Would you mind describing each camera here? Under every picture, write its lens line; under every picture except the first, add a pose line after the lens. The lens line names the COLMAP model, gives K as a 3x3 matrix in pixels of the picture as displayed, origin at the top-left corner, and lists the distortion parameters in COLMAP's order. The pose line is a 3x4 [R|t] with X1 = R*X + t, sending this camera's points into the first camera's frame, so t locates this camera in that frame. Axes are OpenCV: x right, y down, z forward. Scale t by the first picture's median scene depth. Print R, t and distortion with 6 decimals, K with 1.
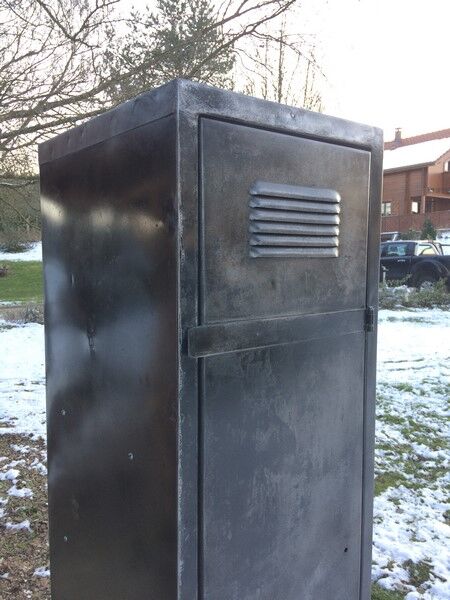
lens RADIAL K [[508.4, 0, 225.0], [0, 508.4, 300.0], [0, 0, 1]] dist [0.127967, -0.203188]
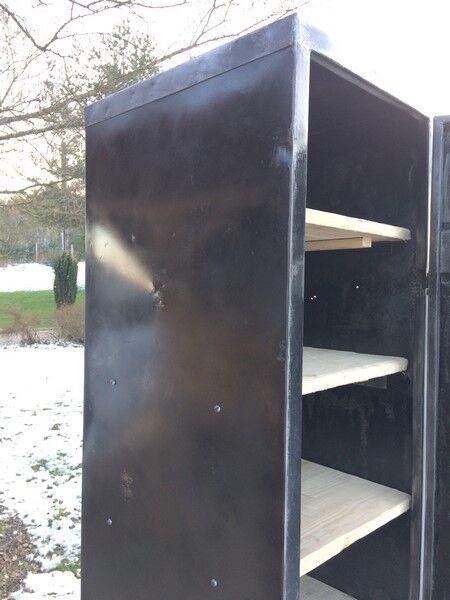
lens RADIAL K [[509.1, 0, 225.0], [0, 509.1, 300.0], [0, 0, 1]] dist [0.127642, -0.187563]
pose [[0.992151, 0.008188, 0.124778, -0.256492], [0.000305, 0.997693, -0.067893, 0.146666], [-0.125046, 0.067398, 0.989859, 0.035161]]
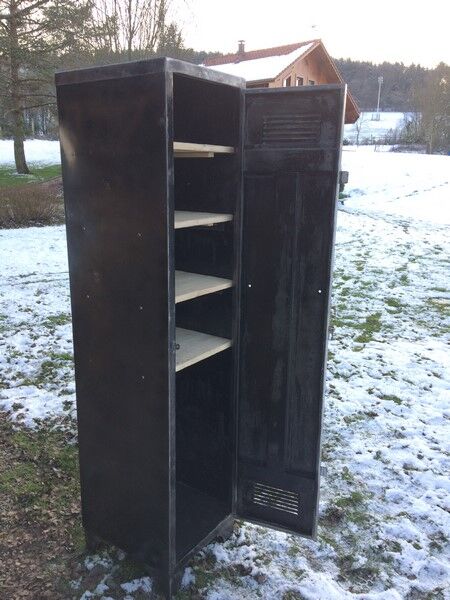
lens RADIAL K [[508.4, 0, 225.0], [0, 508.4, 300.0], [0, 0, 1]] dist [0.127967, -0.203188]
pose [[0.958561, -0.063172, 0.277797, -0.394527], [0.018490, 0.986845, 0.160610, 0.203606], [-0.284288, -0.148818, 0.947118, -1.046783]]
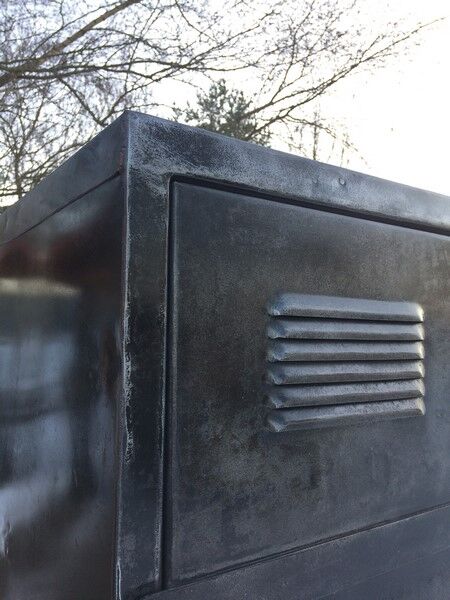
lens RADIAL K [[509.1, 0, 225.0], [0, 509.1, 300.0], [0, 0, 1]] dist [0.127642, -0.187563]
pose [[0.997691, 0.008761, -0.067356, 0.032346], [-0.018872, 0.988358, -0.150973, -0.113702], [0.065249, 0.151896, 0.986240, 0.370080]]
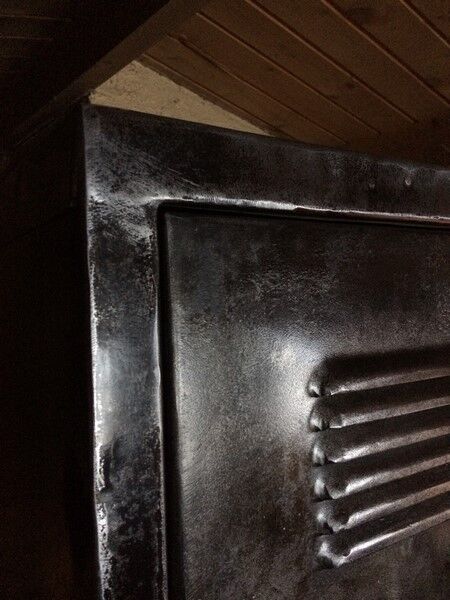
lens RADIAL K [[509.1, 0, 225.0], [0, 509.1, 300.0], [0, 0, 1]] dist [0.127642, -0.187563]
pose [[0.996099, -0.028214, -0.083610, 0.013983], [0.022004, 0.996994, -0.074283, -0.204904], [0.085455, 0.072153, 0.993726, 0.507097]]
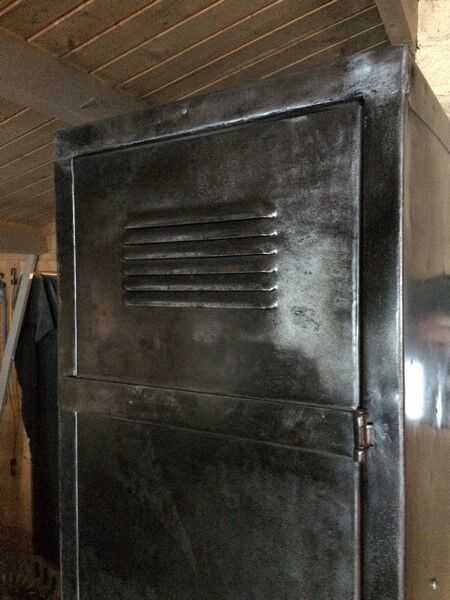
lens RADIAL K [[508.4, 0, 225.0], [0, 508.4, 300.0], [0, 0, 1]] dist [0.127967, -0.203188]
pose [[0.337693, 0.016833, -0.941106, 0.724123], [-0.074976, 0.997144, -0.009067, -0.080545], [0.938266, 0.073622, 0.337990, 0.722010]]
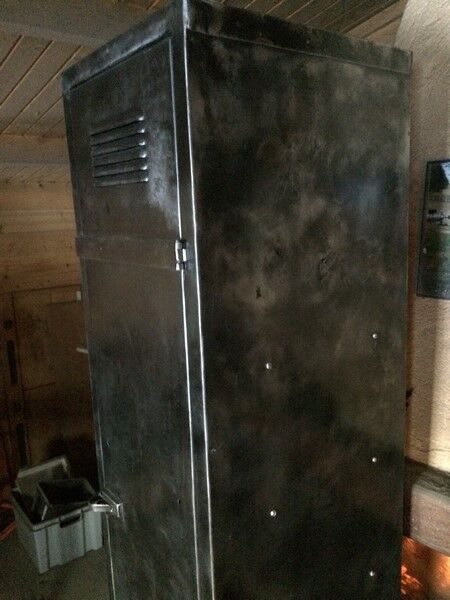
lens RADIAL K [[509.1, 0, 225.0], [0, 509.1, 300.0], [0, 0, 1]] dist [0.127642, -0.187563]
pose [[-0.002938, 0.171728, -0.985140, 1.132402], [-0.048606, 0.983955, 0.171666, -0.035763], [0.998814, 0.048388, 0.005456, 1.104400]]
